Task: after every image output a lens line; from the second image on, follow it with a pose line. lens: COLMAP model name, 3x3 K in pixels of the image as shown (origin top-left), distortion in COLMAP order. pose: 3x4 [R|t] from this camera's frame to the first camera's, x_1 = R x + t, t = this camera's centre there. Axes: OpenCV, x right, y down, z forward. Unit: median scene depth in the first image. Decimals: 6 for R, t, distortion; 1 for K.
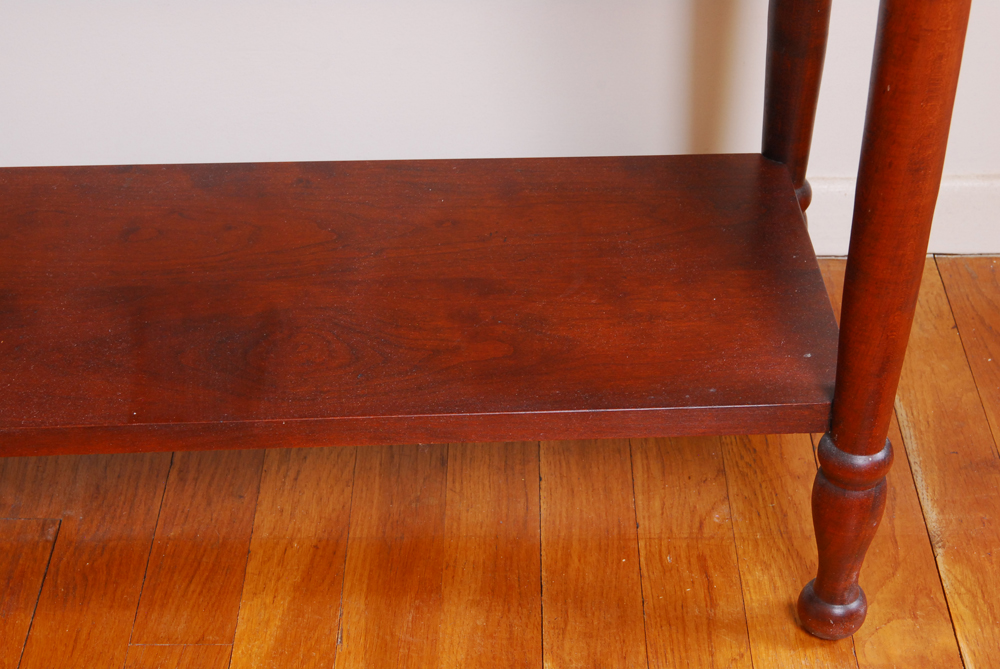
lens RADIAL K [[1889.2, 0, 507.1], [0, 1889.2, 329.1], [0, 0, 1]] dist [-0.027714, 0.000000]
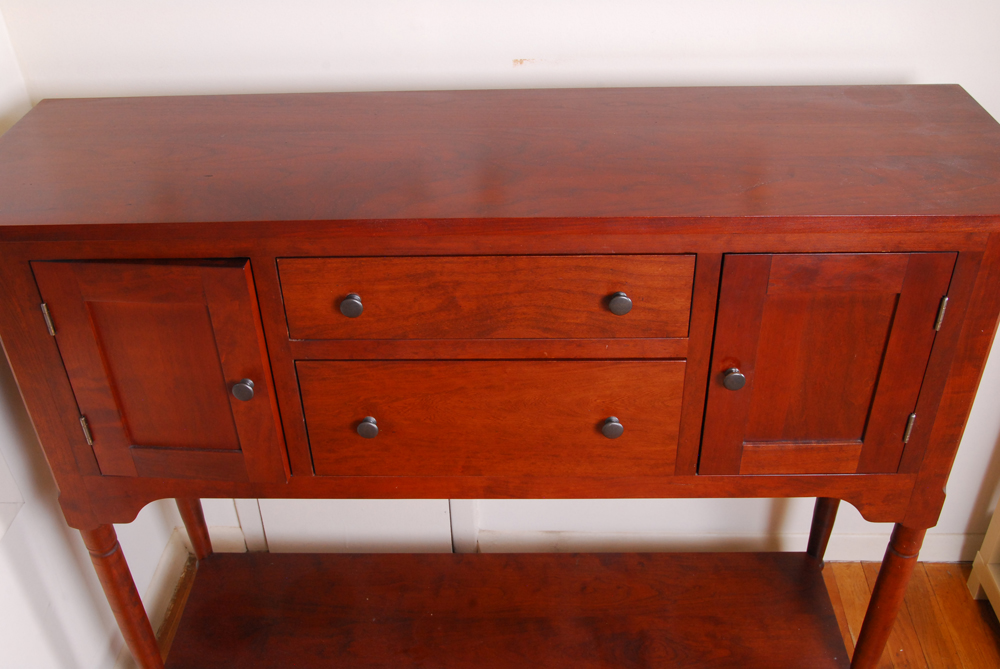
lens RADIAL K [[938.7, 0, 506.5], [0, 938.7, 333.1], [0, 0, 1]] dist [-0.069294, 0.000000]
pose [[0.998057, 0.016182, -0.060166, -0.244567], [-0.016757, 0.999818, -0.009068, -0.428703], [0.060008, 0.010058, 0.998147, -0.402384]]
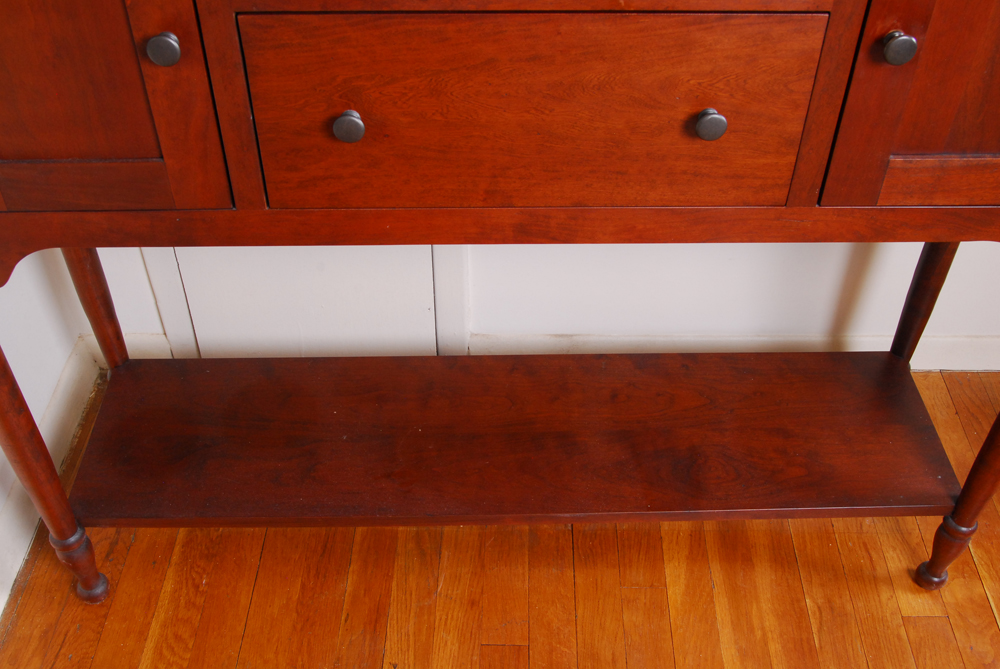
lens RADIAL K [[1007.0, 0, 501.9], [0, 1007.0, 319.2], [0, 0, 1]] dist [-0.054621, 0.000000]
pose [[0.999792, 0.017913, -0.009722, -0.329904], [-0.016572, 0.992158, 0.123883, -0.290599], [0.011865, -0.123696, 0.992249, -0.145936]]
